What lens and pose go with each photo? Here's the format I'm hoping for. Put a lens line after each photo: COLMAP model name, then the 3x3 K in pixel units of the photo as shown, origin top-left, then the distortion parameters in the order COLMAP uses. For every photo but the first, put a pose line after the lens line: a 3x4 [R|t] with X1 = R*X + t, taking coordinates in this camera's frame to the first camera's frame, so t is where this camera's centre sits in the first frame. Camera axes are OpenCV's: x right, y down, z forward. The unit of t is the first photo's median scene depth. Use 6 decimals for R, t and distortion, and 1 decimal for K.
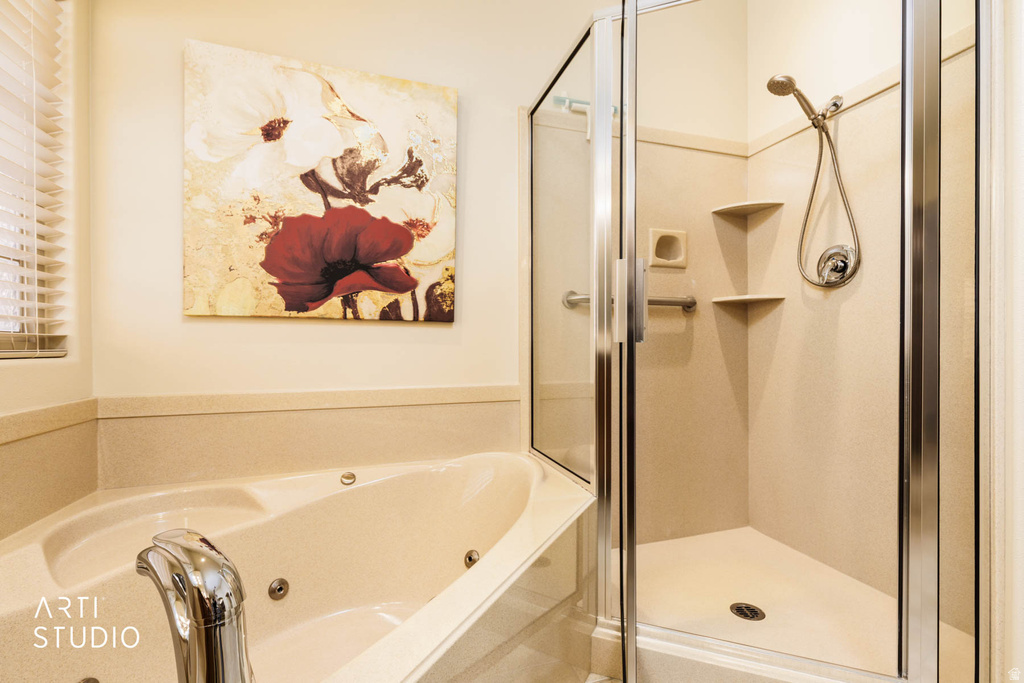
lens RADIAL K [[460.4, 0, 518.0], [0, 460.4, 344.0], [0, 0, 1]] dist [0.003763, -0.001174]
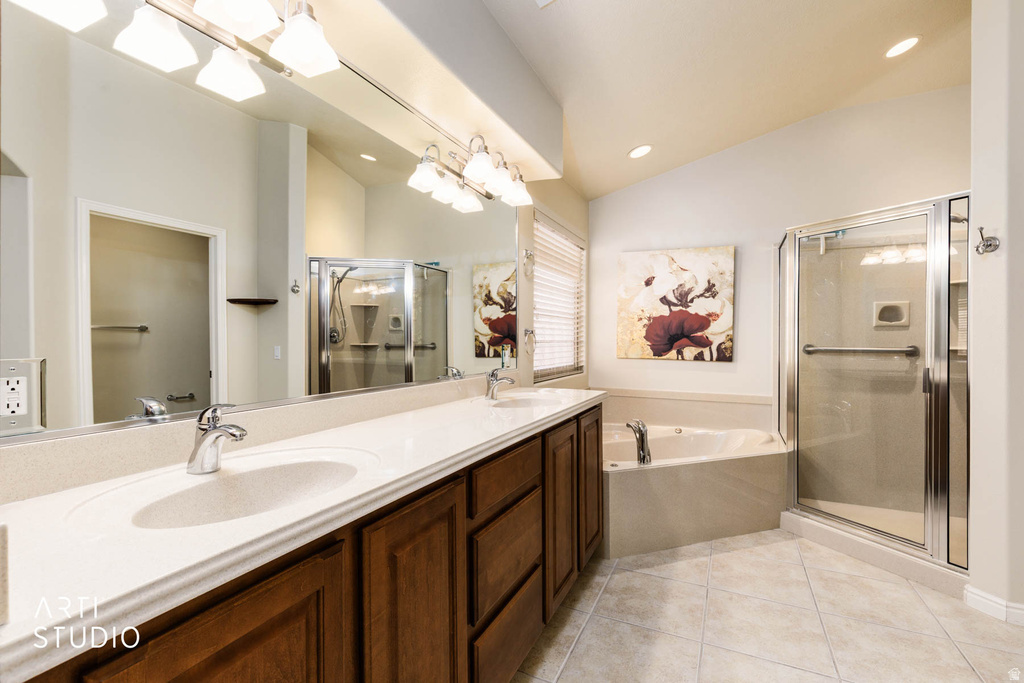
lens RADIAL K [[460.4, 0, 515.9], [0, 460.4, 340.1], [0, 0, 1]] dist [0.003763, -0.001174]
pose [[0.733336, 0.007515, -0.679825, 0.562125], [-0.003917, 0.999969, 0.006829, -0.160548], [0.679855, -0.002345, 0.733343, -1.164890]]
